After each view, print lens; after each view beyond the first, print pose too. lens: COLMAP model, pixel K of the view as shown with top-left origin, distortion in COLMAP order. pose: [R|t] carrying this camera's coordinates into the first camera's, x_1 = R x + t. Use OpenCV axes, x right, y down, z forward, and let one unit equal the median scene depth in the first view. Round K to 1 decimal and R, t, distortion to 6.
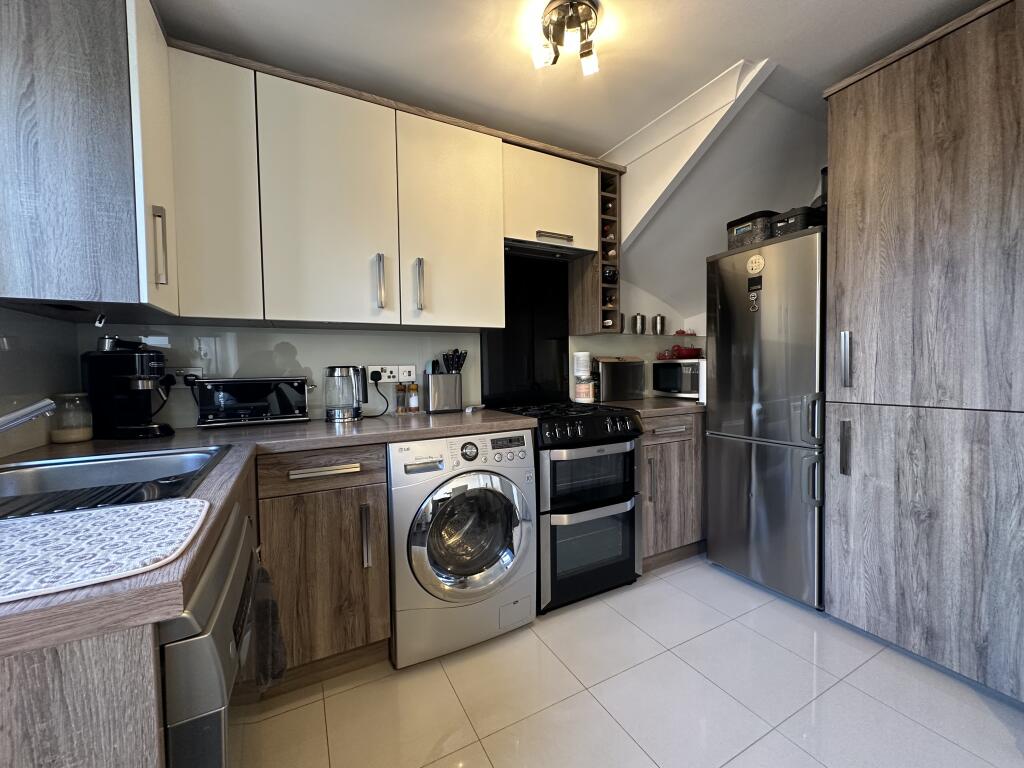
lens RADIAL K [[407.9, 0, 510.6], [0, 407.9, 384.1], [0, 0, 1]] dist [-0.002729, -0.000188]
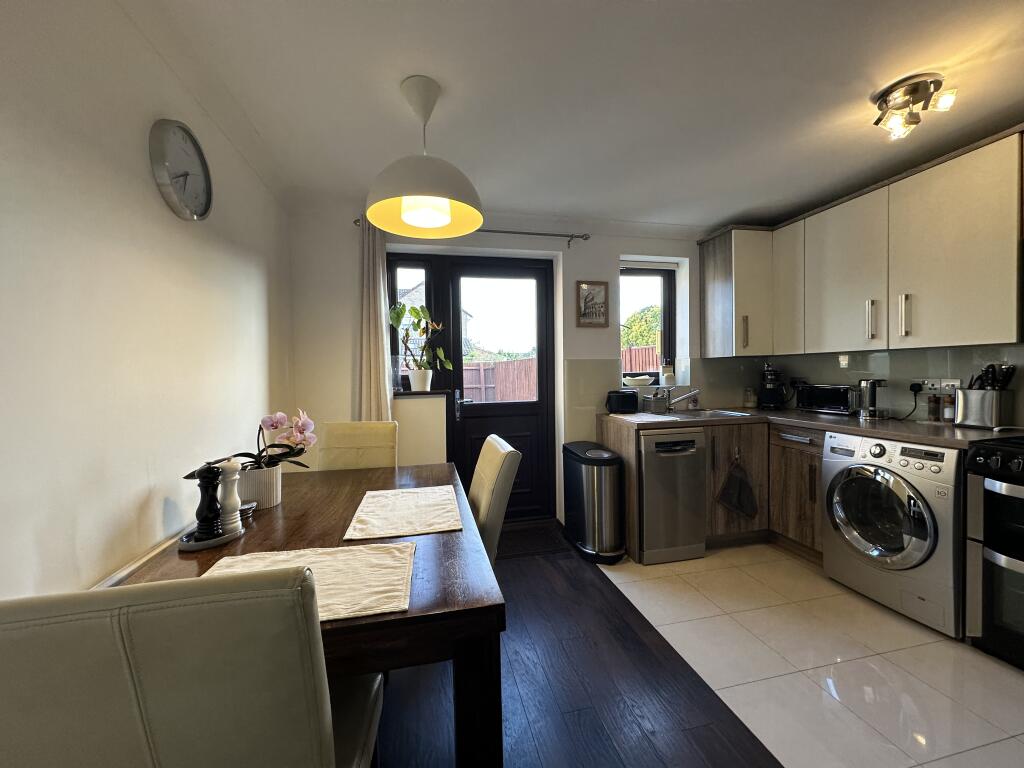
lens RADIAL K [[407.9, 0, 511.7], [0, 407.9, 380.6], [0, 0, 1]] dist [-0.002729, -0.000188]
pose [[-0.257393, 0.044409, -0.965286, 1.394548], [-0.012734, 0.998701, 0.049342, -0.103808], [0.966223, 0.024992, -0.256493, 0.195401]]
